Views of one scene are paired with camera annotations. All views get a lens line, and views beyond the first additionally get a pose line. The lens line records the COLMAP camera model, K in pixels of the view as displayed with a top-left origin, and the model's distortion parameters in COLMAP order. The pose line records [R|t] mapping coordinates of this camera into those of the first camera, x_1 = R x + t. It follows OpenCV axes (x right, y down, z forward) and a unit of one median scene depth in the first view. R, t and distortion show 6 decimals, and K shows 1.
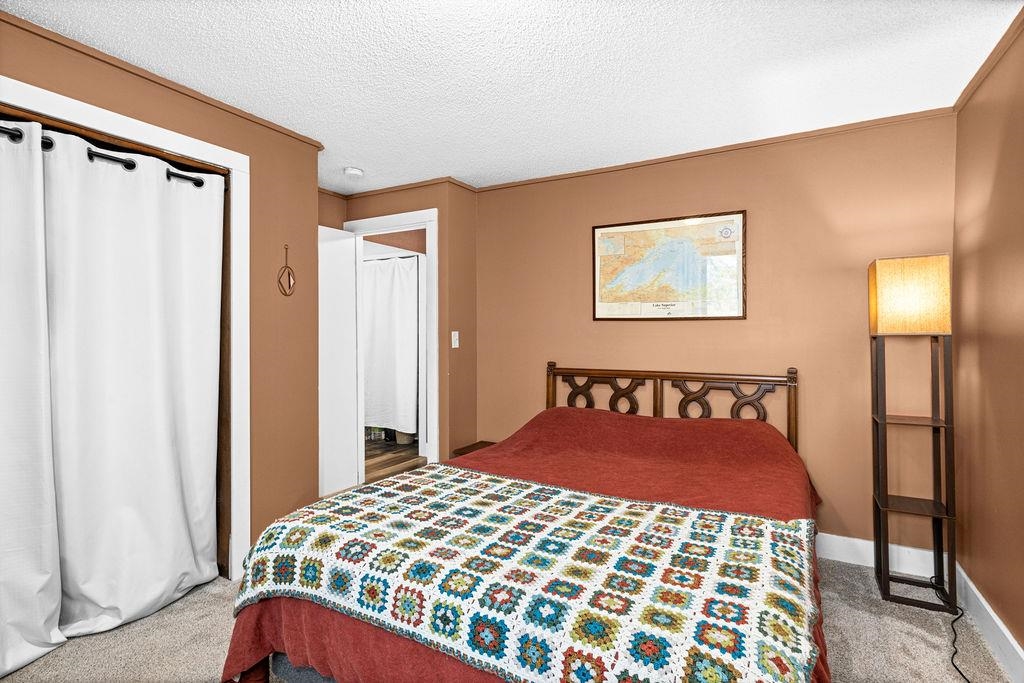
lens RADIAL K [[489.5, 0, 513.7], [0, 489.5, 334.2], [0, 0, 1]] dist [0.001983, 0.000944]
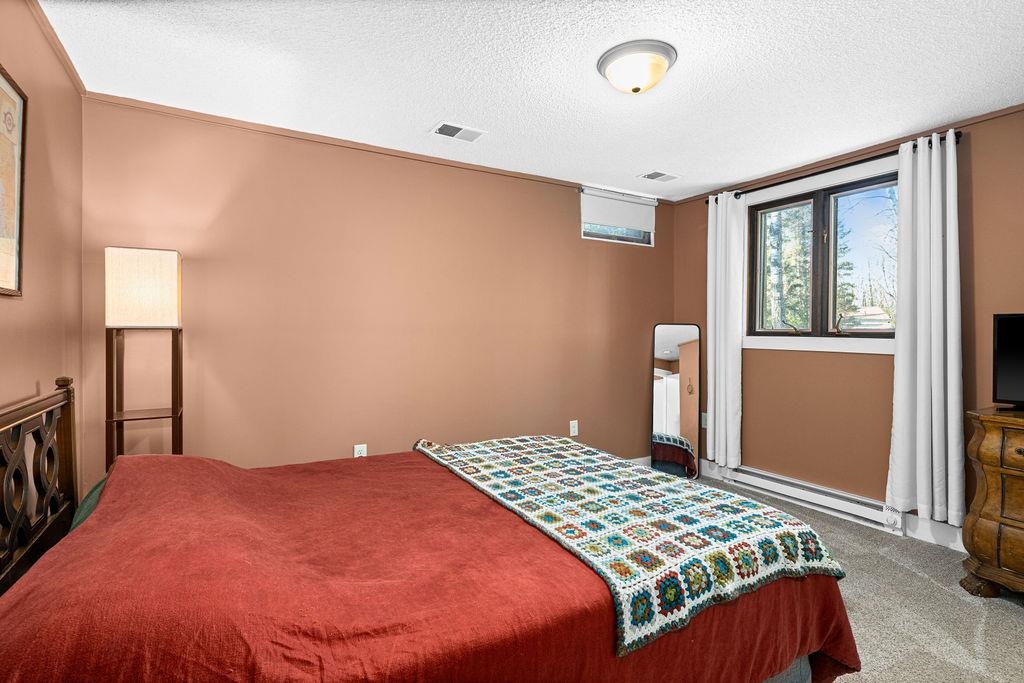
lens RADIAL K [[489.5, 0, 513.7], [0, 489.5, 334.2], [0, 0, 1]] dist [0.001983, 0.000944]
pose [[-0.862670, -0.008724, 0.505692, -0.422940], [-0.006279, 0.999959, 0.006540, 0.004027], [-0.505728, 0.002467, -0.862689, 1.879978]]
